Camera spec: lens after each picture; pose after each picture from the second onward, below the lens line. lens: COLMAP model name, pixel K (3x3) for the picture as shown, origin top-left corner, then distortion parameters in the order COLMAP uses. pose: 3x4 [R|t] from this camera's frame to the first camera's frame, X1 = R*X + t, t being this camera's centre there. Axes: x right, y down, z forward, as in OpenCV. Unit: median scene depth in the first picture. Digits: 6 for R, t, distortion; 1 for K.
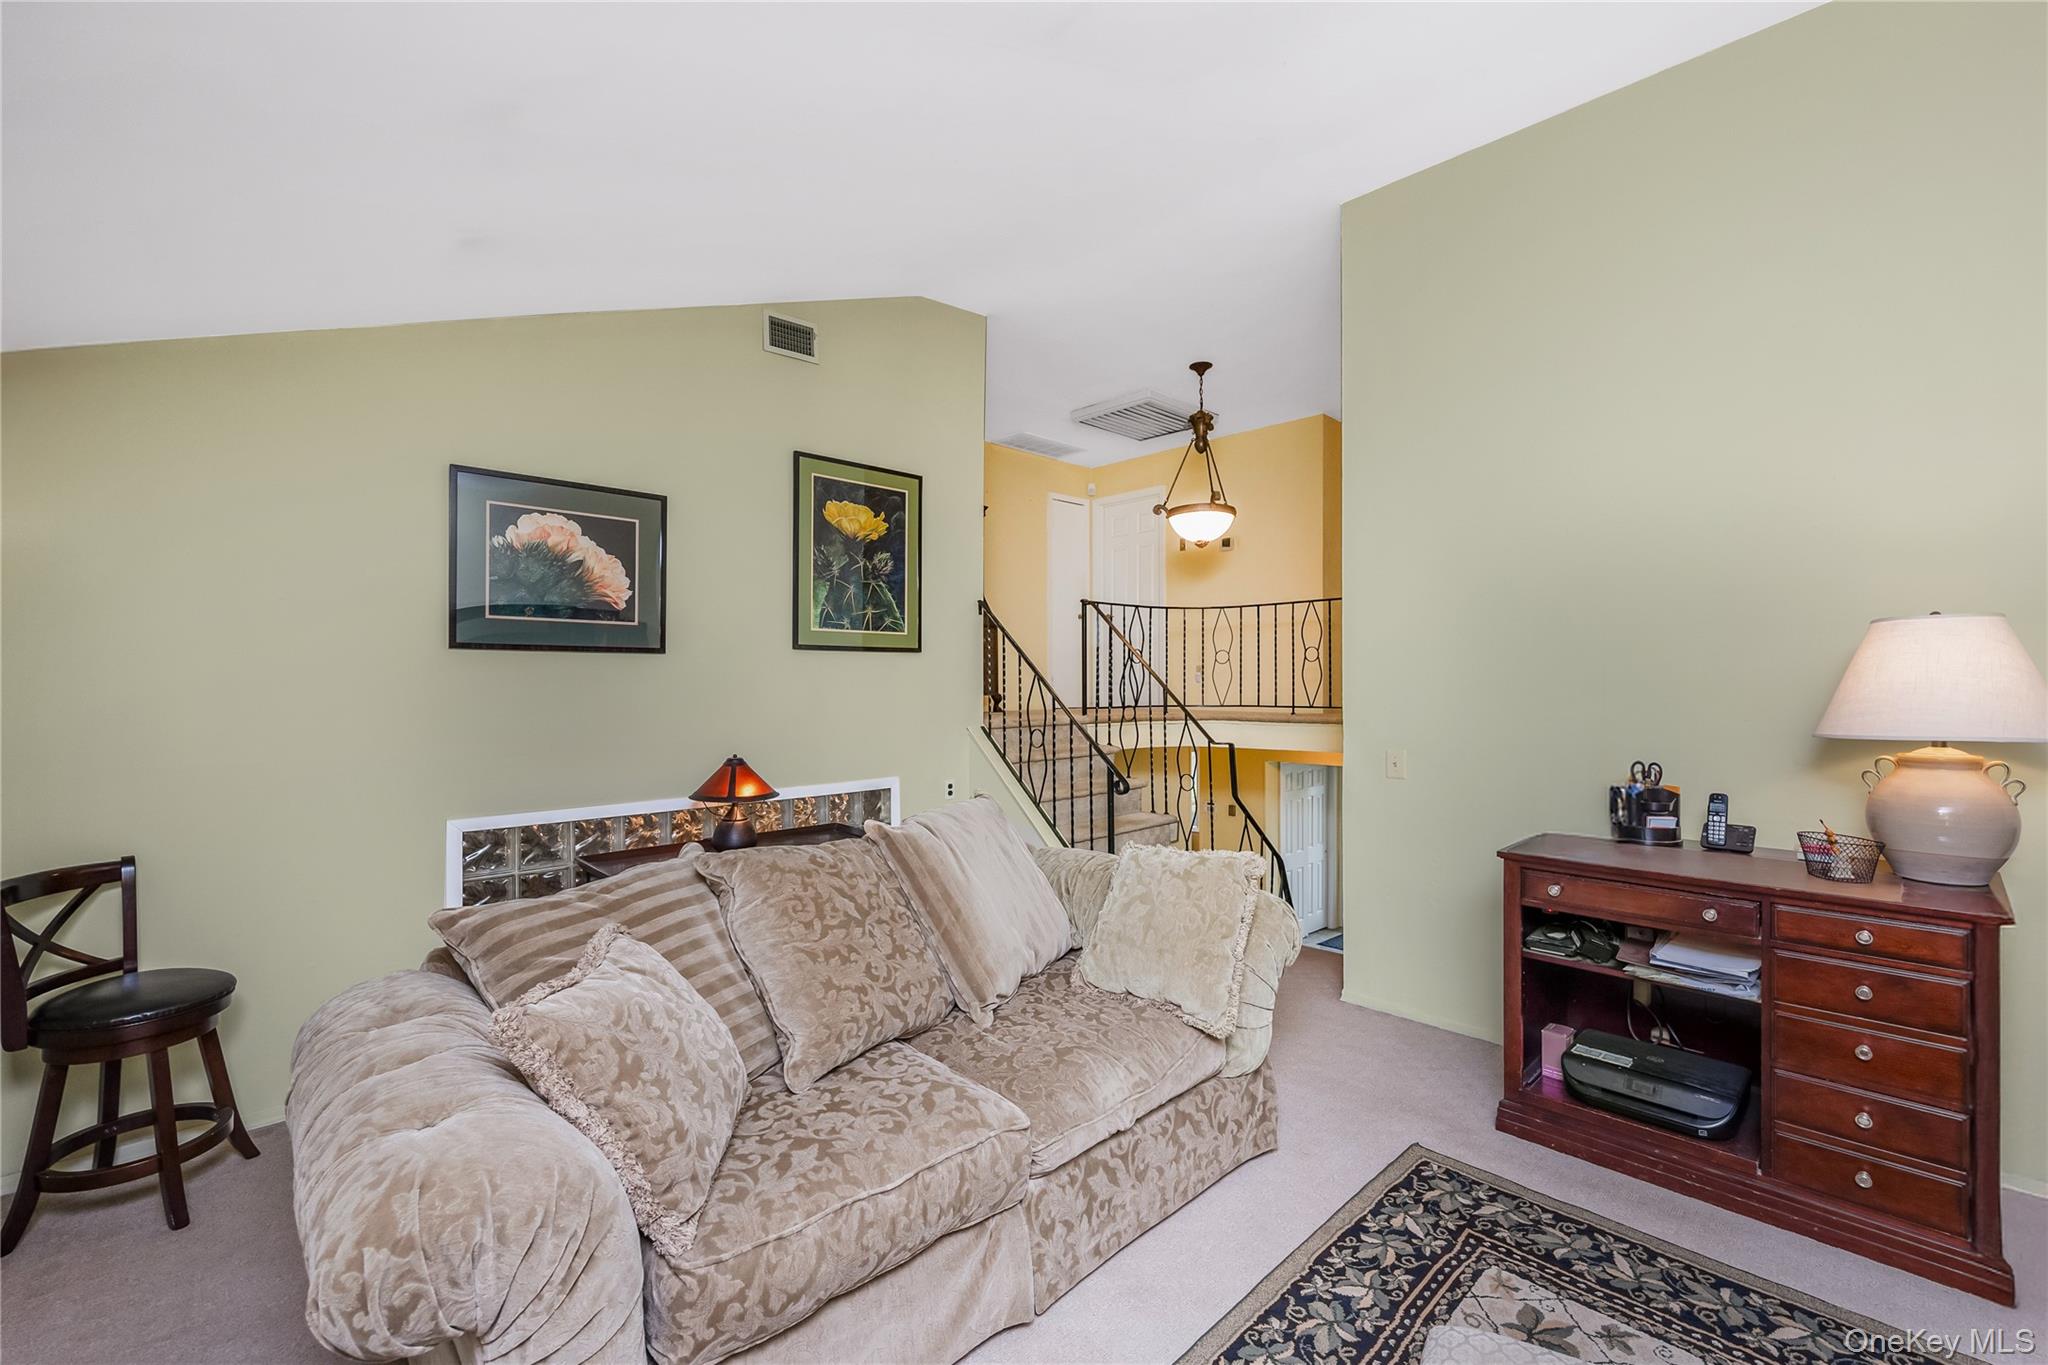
lens RADIAL K [[836.6, 0, 1043.9], [0, 836.6, 686.4], [0, 0, 1]] dist [-0.000604, 0.000034]
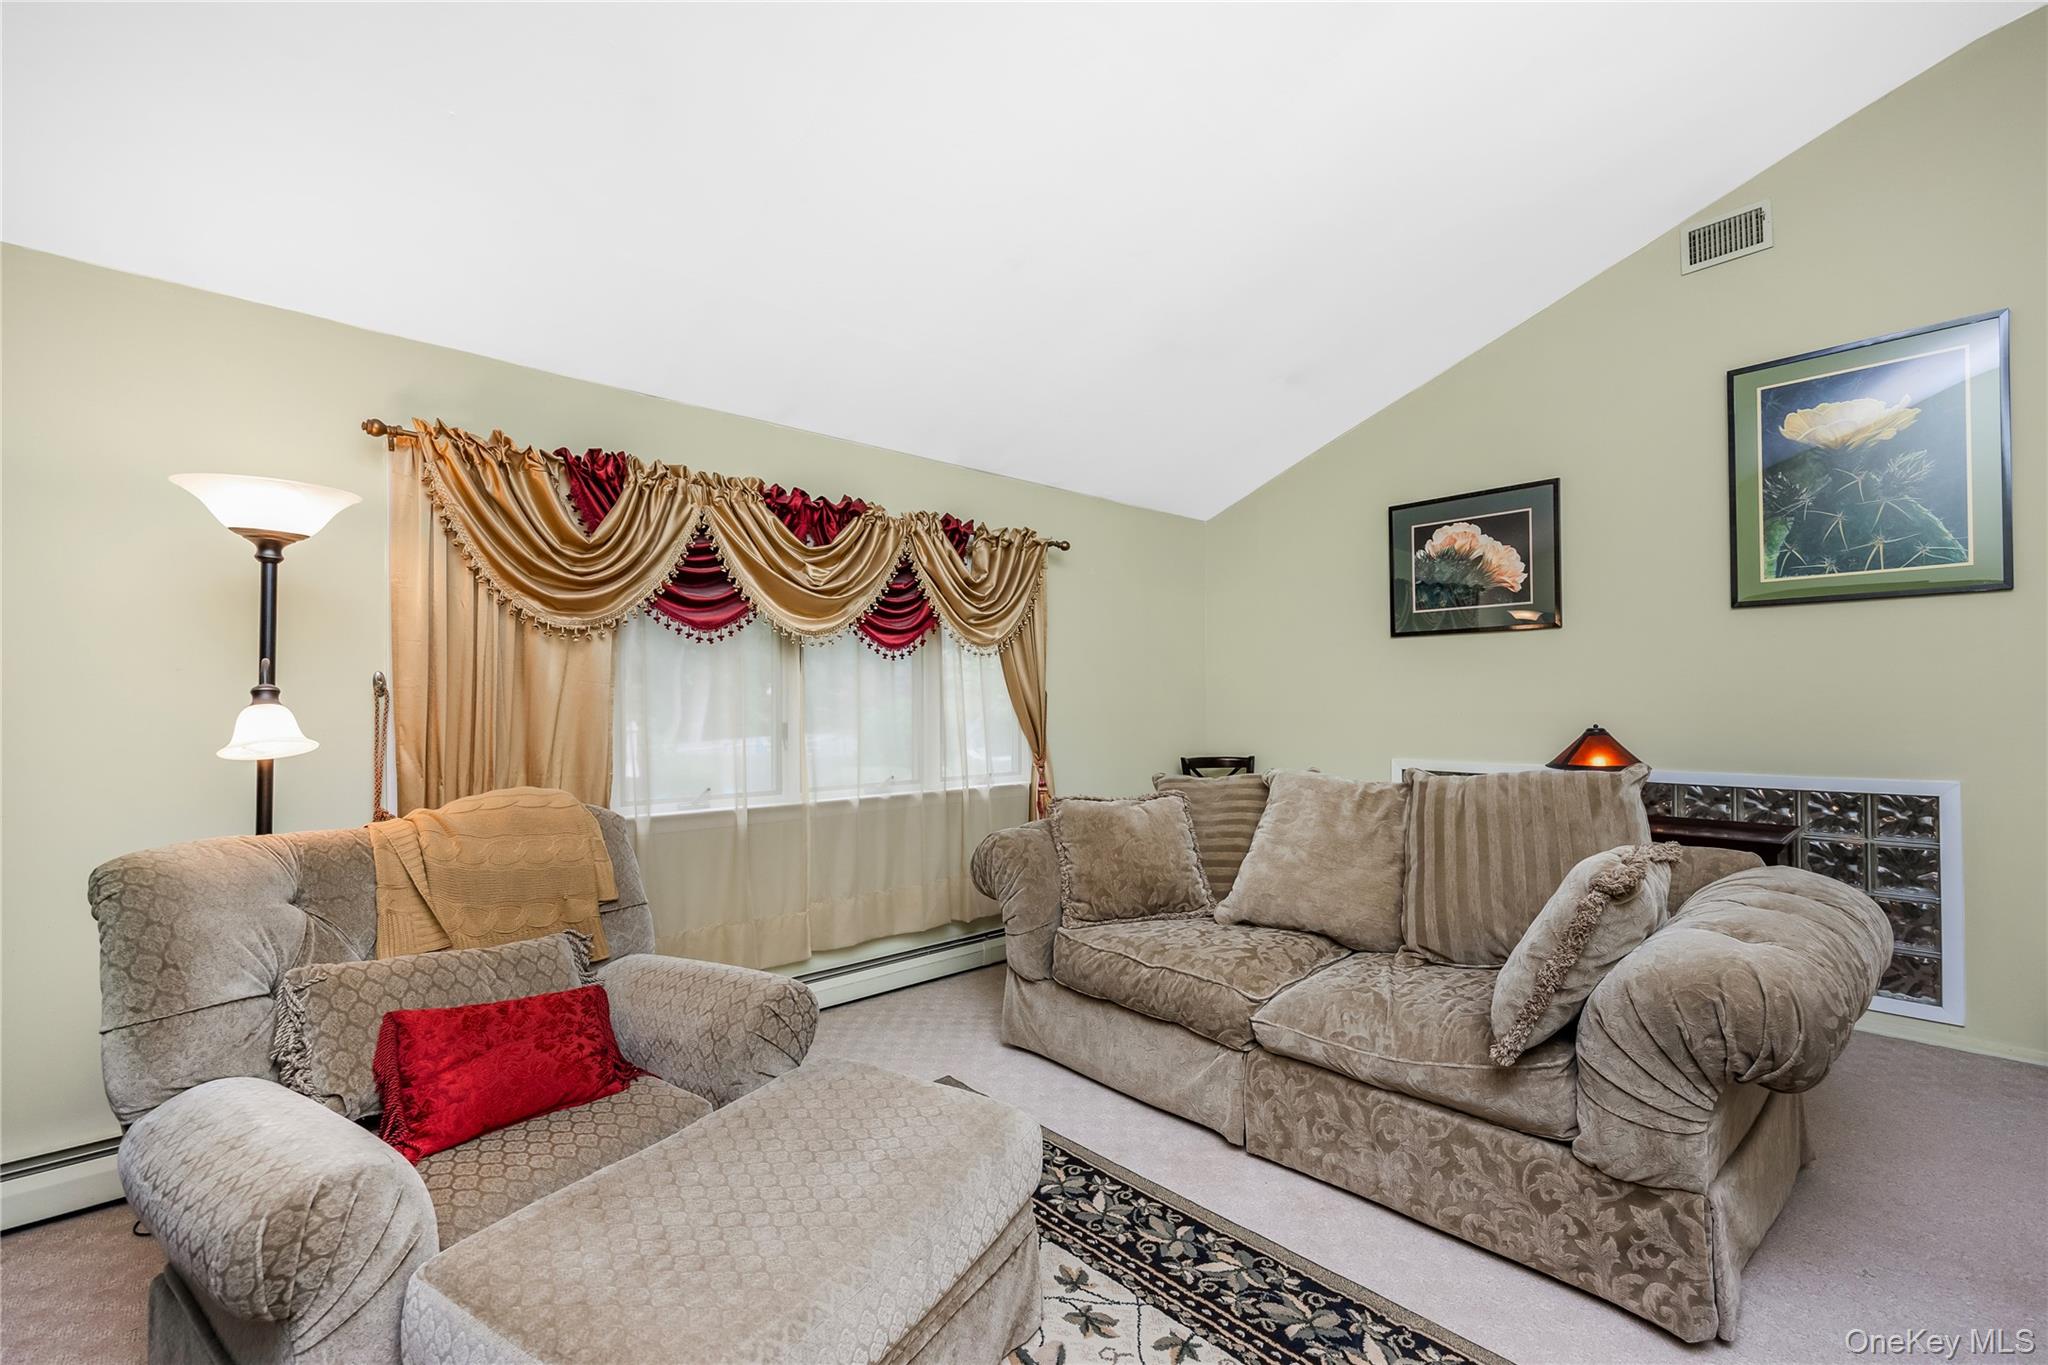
lens RADIAL K [[836.6, 0, 1035.7], [0, 836.6, 678.1], [0, 0, 1]] dist [-0.000604, 0.000034]
pose [[0.013009, -0.025068, -0.999601, 0.599993], [0.008301, 0.999654, -0.024961, 0.045896], [0.999881, -0.007973, 0.013212, 0.338220]]
